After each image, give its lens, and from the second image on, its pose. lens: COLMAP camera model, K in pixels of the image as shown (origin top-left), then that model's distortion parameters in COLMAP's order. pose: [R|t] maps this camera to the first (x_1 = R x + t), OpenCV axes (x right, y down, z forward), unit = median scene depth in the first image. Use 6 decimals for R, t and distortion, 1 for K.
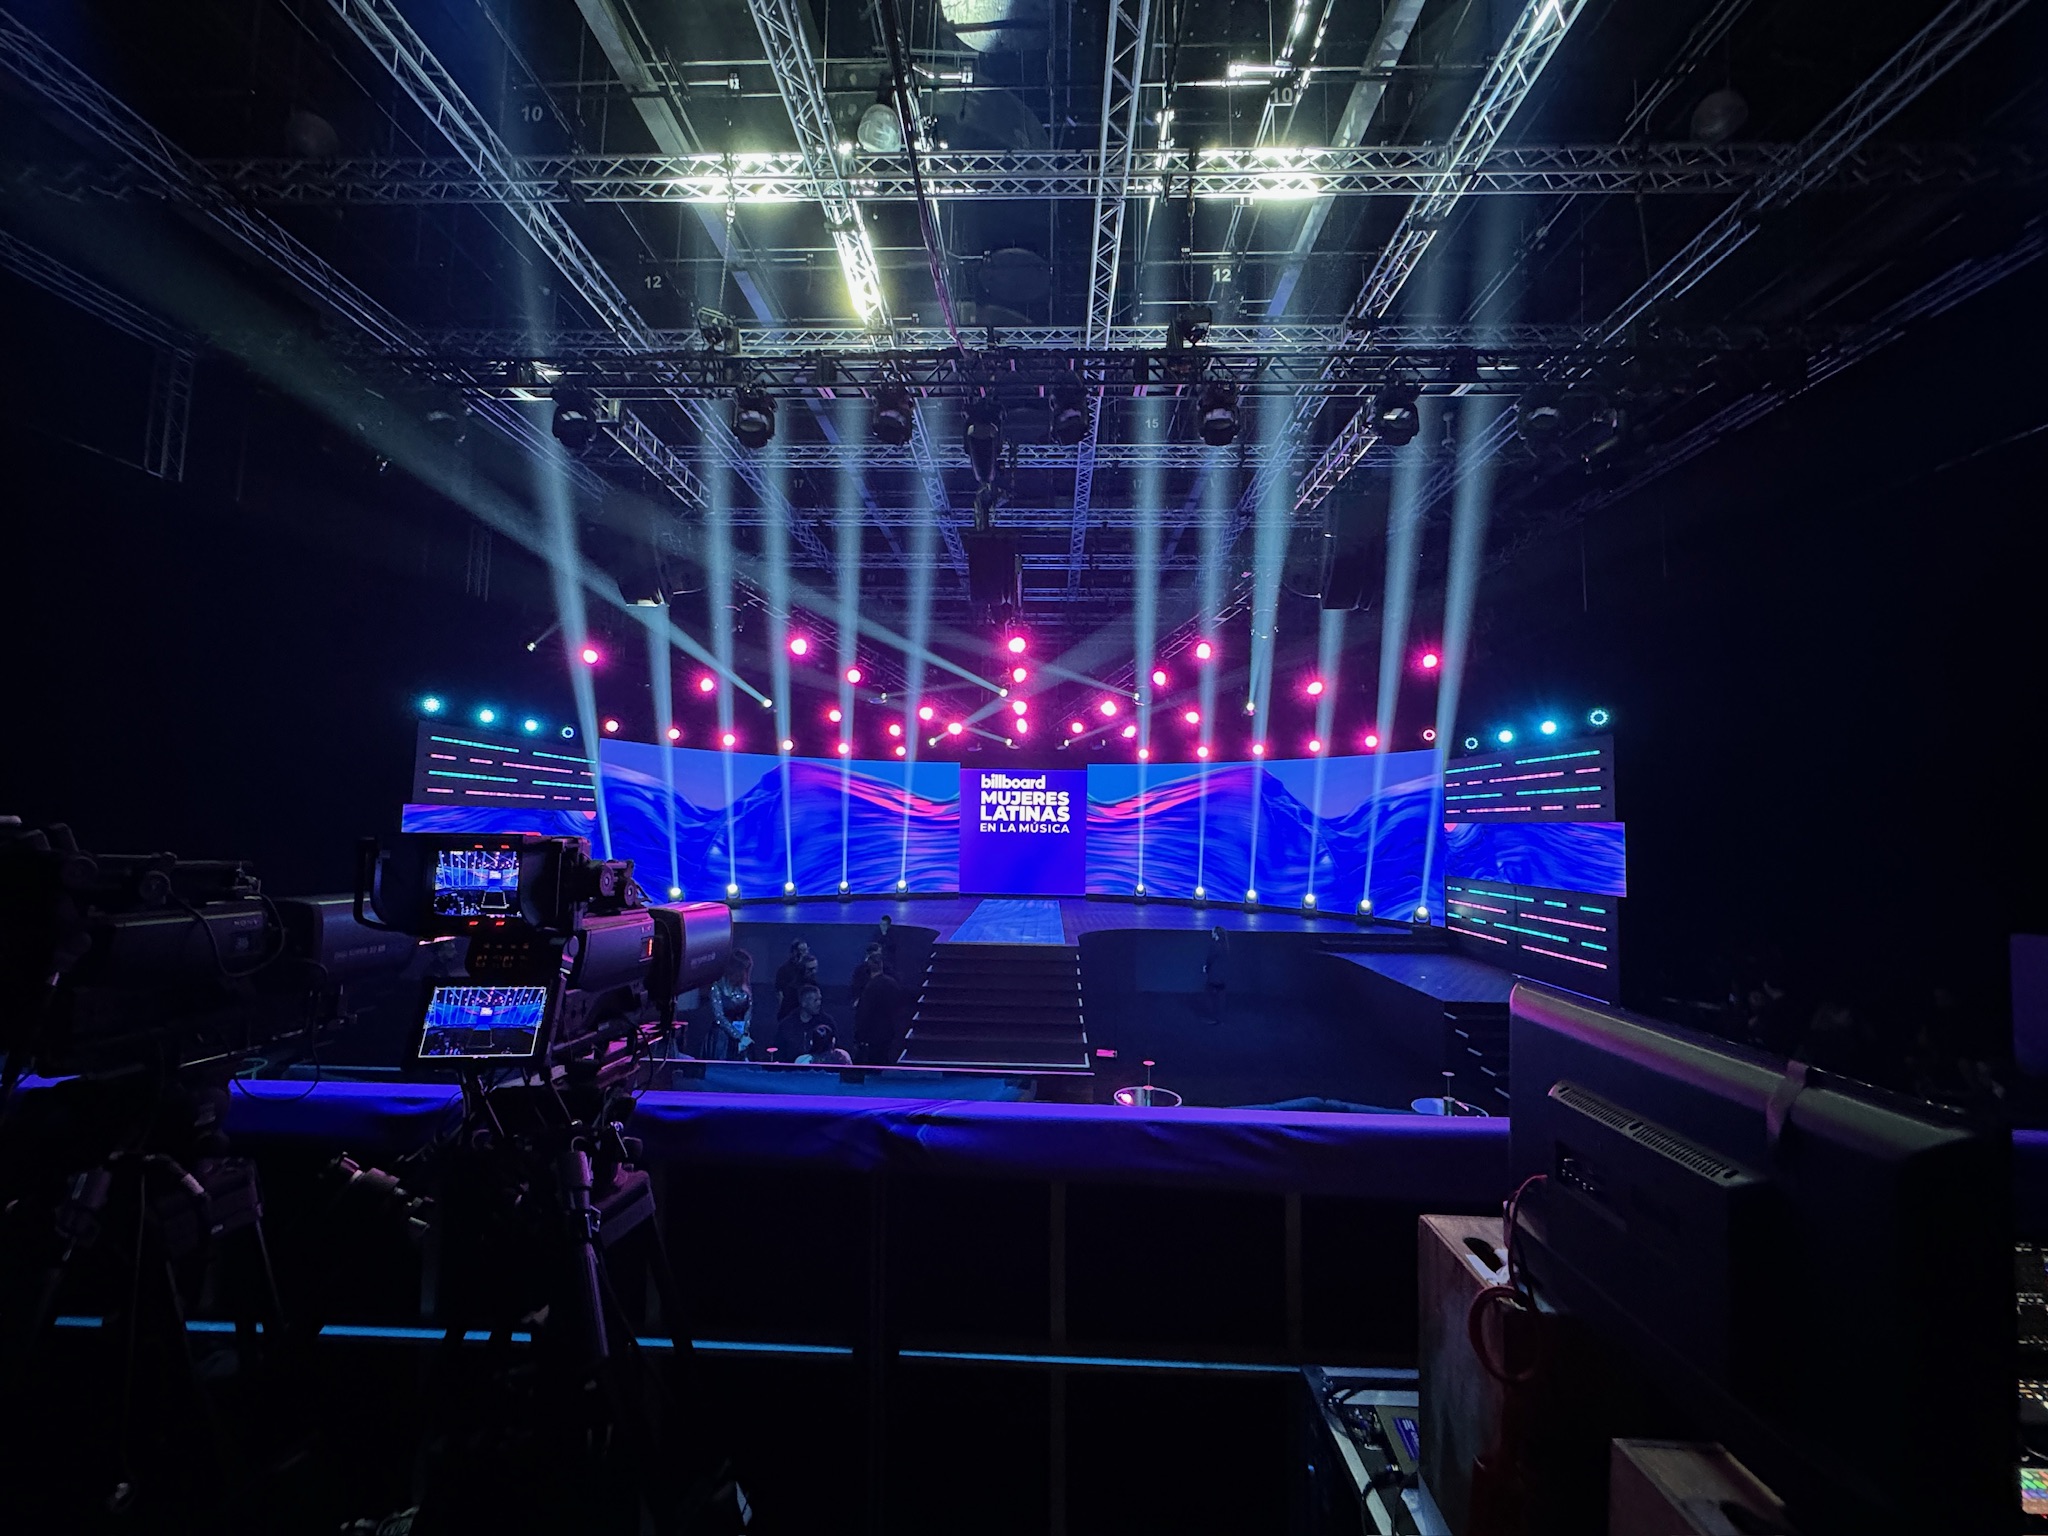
lens RADIAL K [[817.1, 0, 1030.0], [0, 817.1, 763.5], [0, 0, 1]] dist [-0.001737, 0.000096]
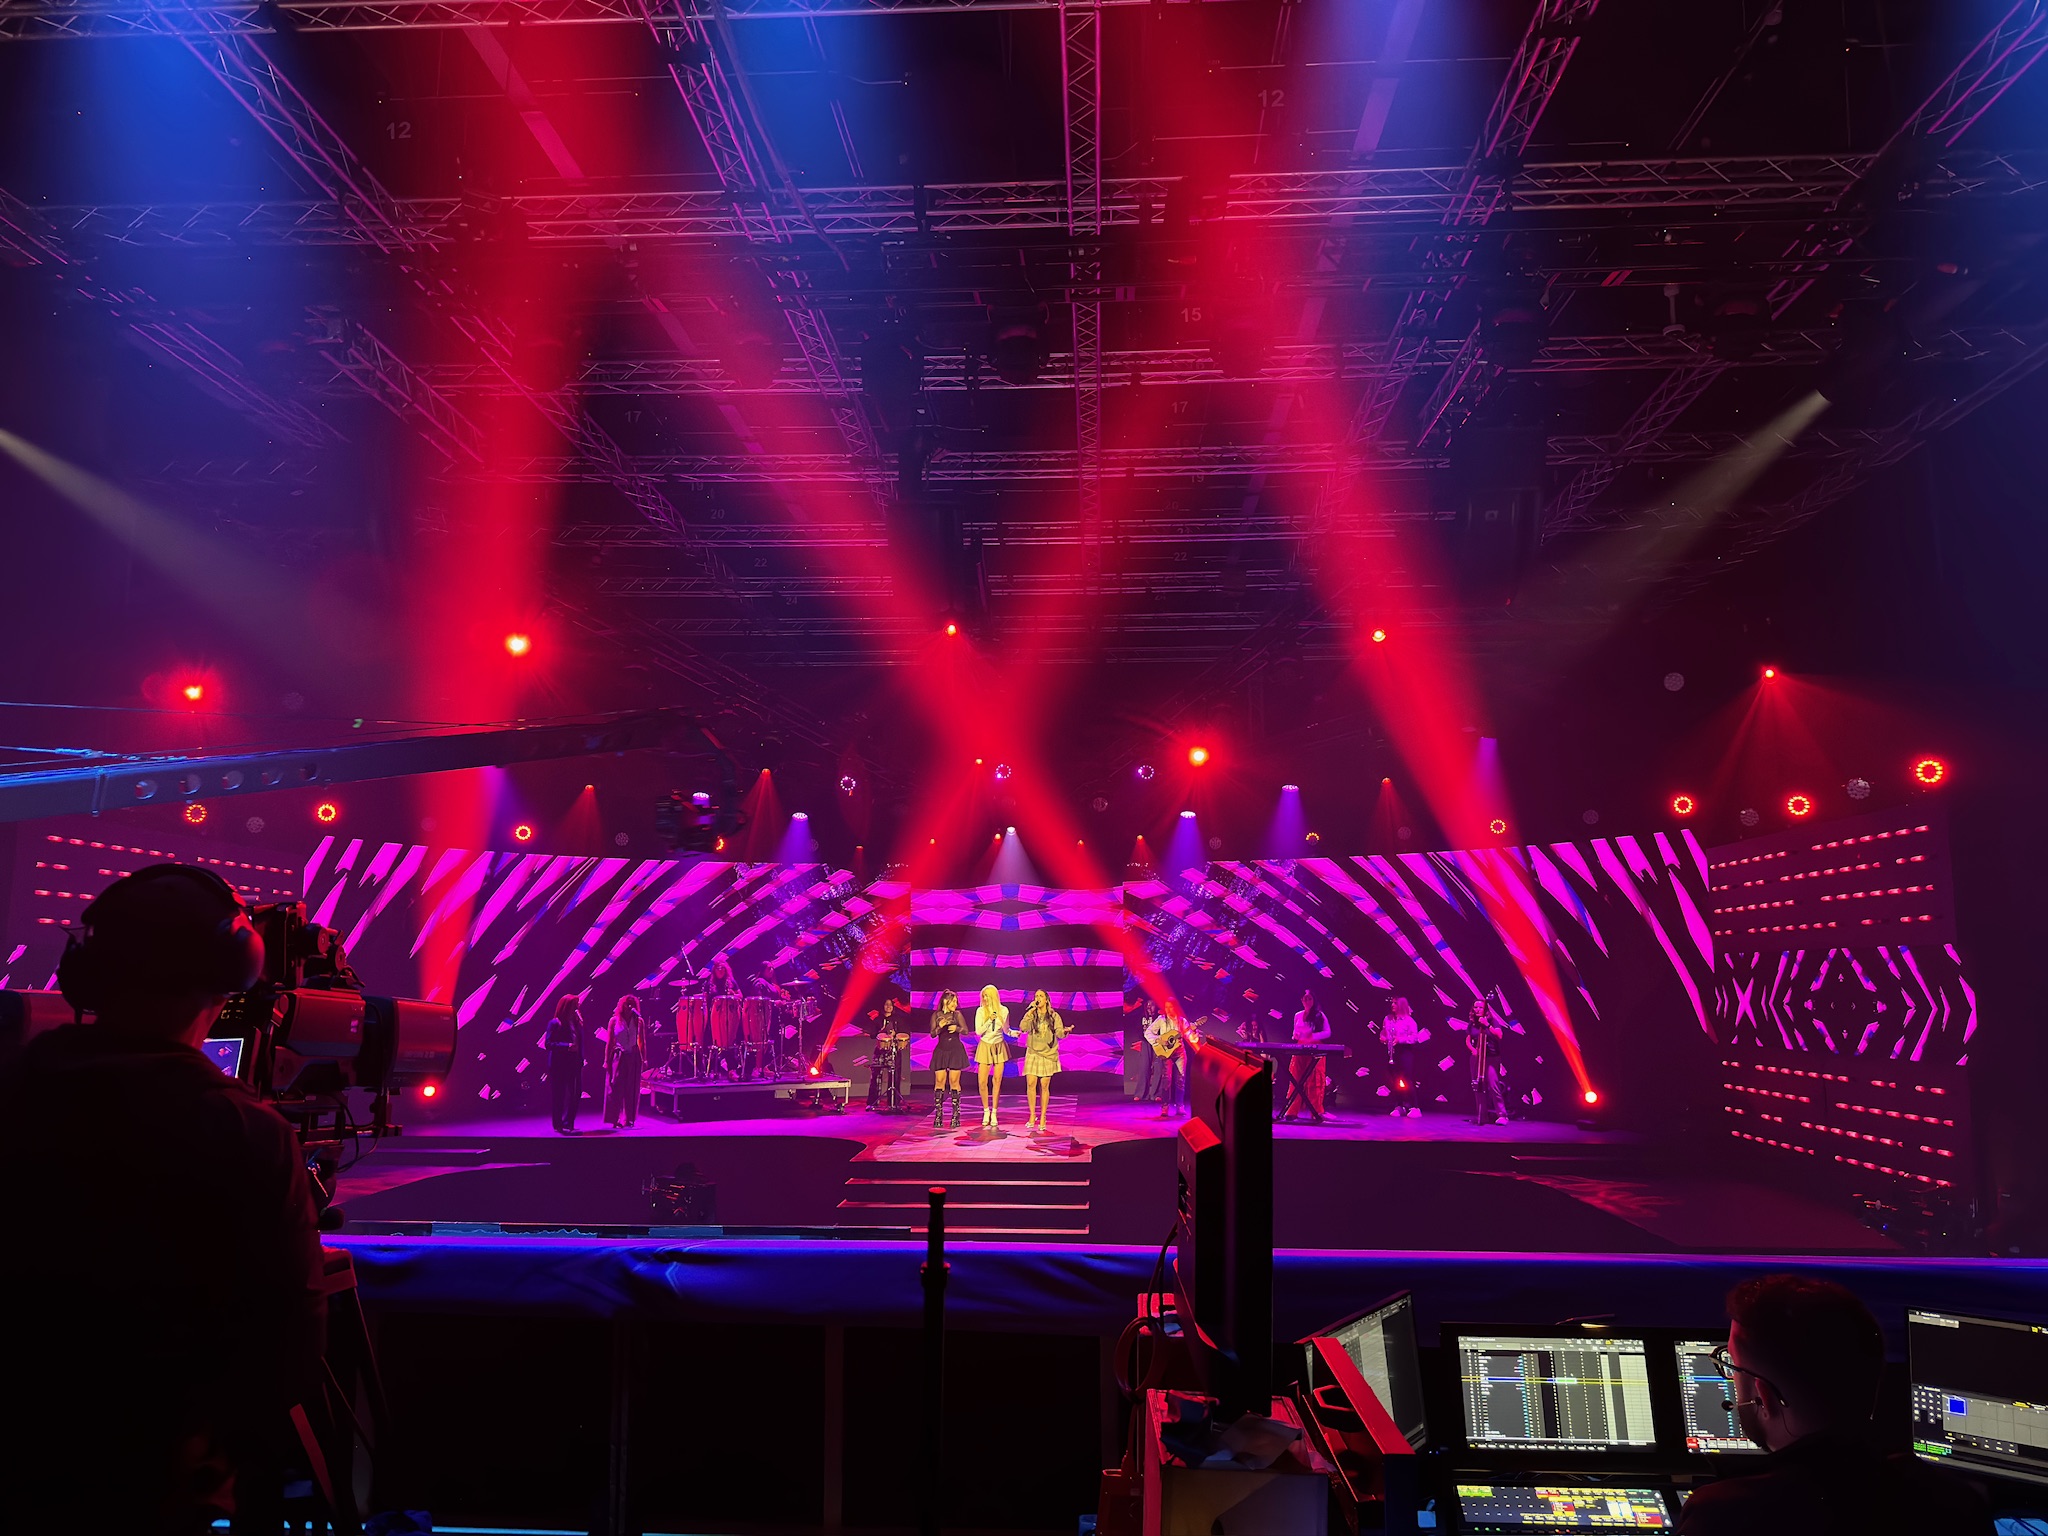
lens RADIAL K [[1447.5, 0, 1015.3], [0, 1447.5, 765.0], [0, 0, 1]] dist [0.002392, -0.005640]
pose [[0.999322, -0.023321, -0.028476, 0.047754], [0.021090, 0.996863, -0.076282, 0.007365], [0.030165, 0.075630, 0.996680, -0.091806]]
